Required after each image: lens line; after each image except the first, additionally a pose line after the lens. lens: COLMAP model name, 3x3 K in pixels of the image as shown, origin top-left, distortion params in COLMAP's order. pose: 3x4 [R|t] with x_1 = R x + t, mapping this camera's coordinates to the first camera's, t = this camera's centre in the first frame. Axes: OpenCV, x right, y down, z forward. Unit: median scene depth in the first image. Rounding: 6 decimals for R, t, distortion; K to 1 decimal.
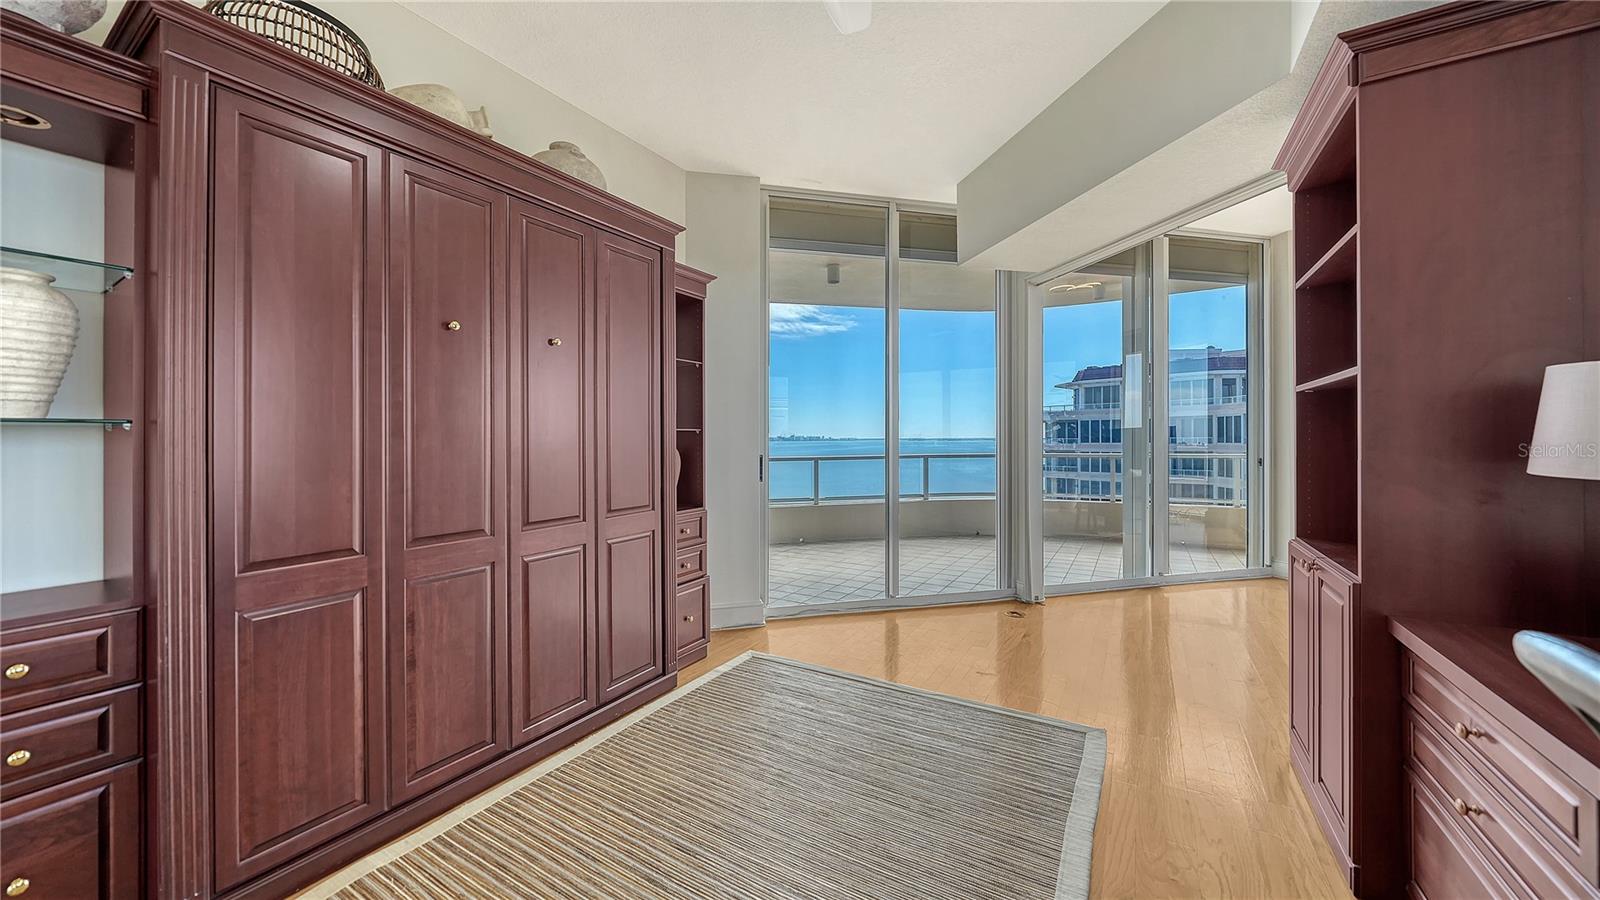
lens RADIAL K [[553.7, 0, 796.8], [0, 553.7, 437.4], [0, 0, 1]] dist [-0.000254, -0.000237]
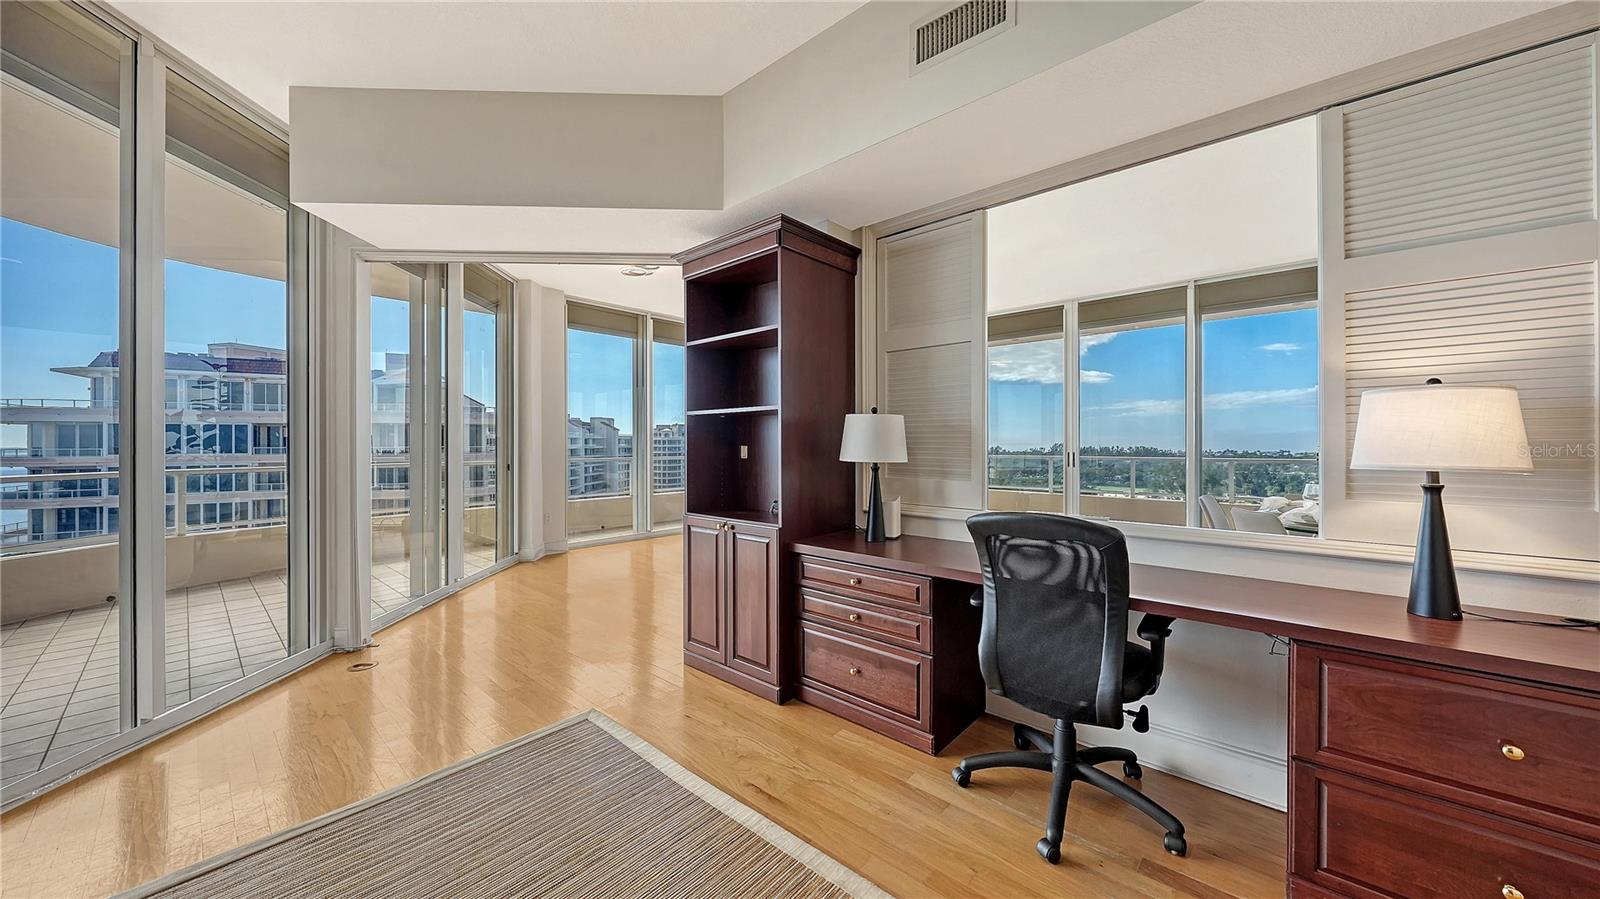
lens RADIAL K [[553.7, 0, 796.8], [0, 553.7, 436.9], [0, 0, 1]] dist [-0.000254, -0.000237]
pose [[0.198171, 0.016395, 0.980030, -0.221219], [0.002017, 0.999851, -0.017135, 0.002567], [-0.980165, 0.005373, 0.198109, 0.184831]]
